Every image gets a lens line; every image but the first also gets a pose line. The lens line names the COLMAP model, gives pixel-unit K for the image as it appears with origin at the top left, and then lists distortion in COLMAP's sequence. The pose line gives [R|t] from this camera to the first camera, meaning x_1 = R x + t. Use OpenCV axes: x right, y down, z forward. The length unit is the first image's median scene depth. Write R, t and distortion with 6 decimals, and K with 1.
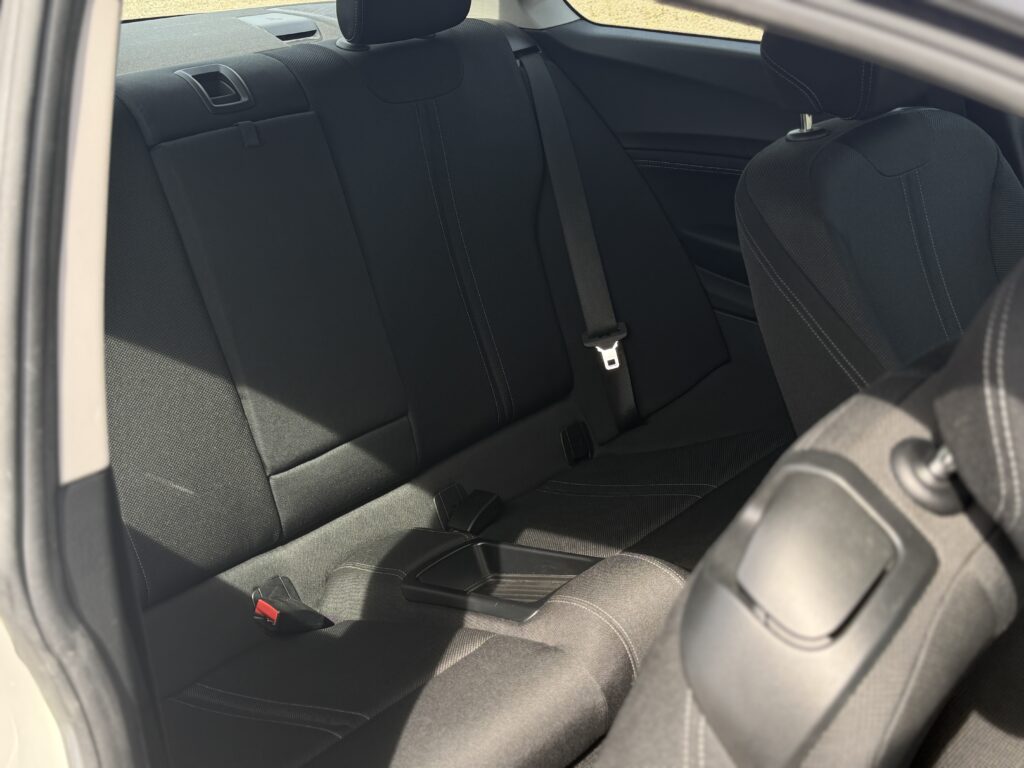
lens RADIAL K [[1307.6, 0, 512.0], [0, 1307.6, 384.0], [0, 0, 1]] dist [0.197128, -0.496386]
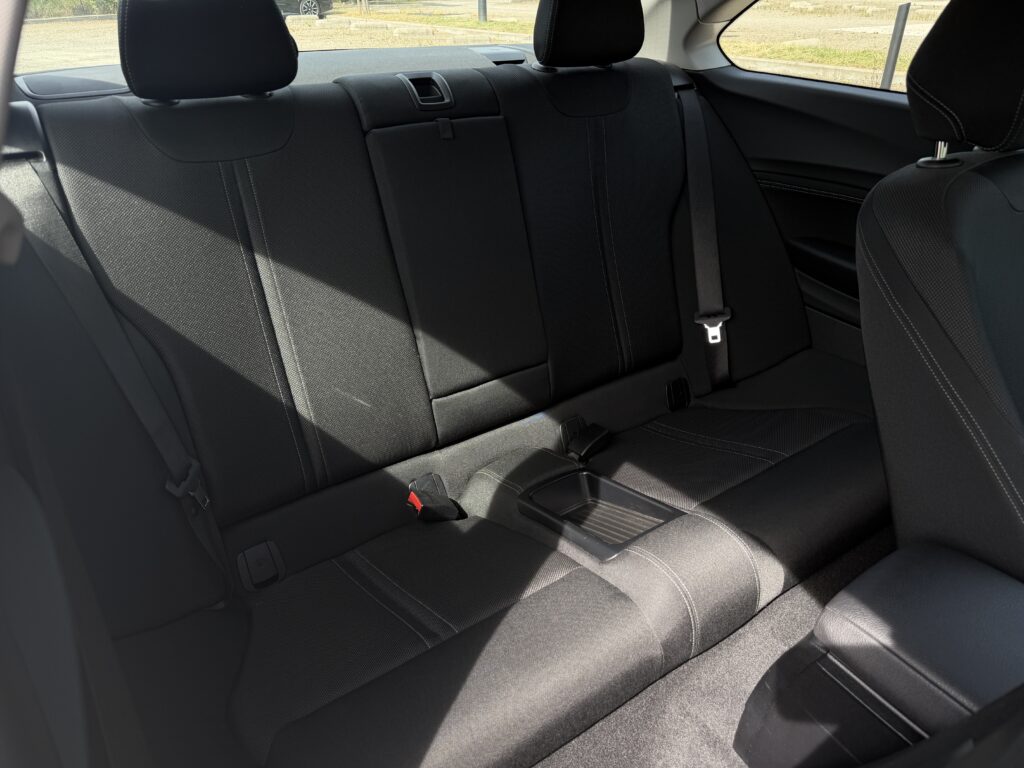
lens RADIAL K [[702.6, 0, 512.0], [0, 702.6, 384.0], [0, 0, 1]] dist [0.023746, -0.001292]
pose [[0.972376, 0.140904, -0.186093, 0.020821], [-0.118186, 0.984702, 0.128042, -0.043202], [0.201288, -0.102512, 0.974153, 0.330791]]
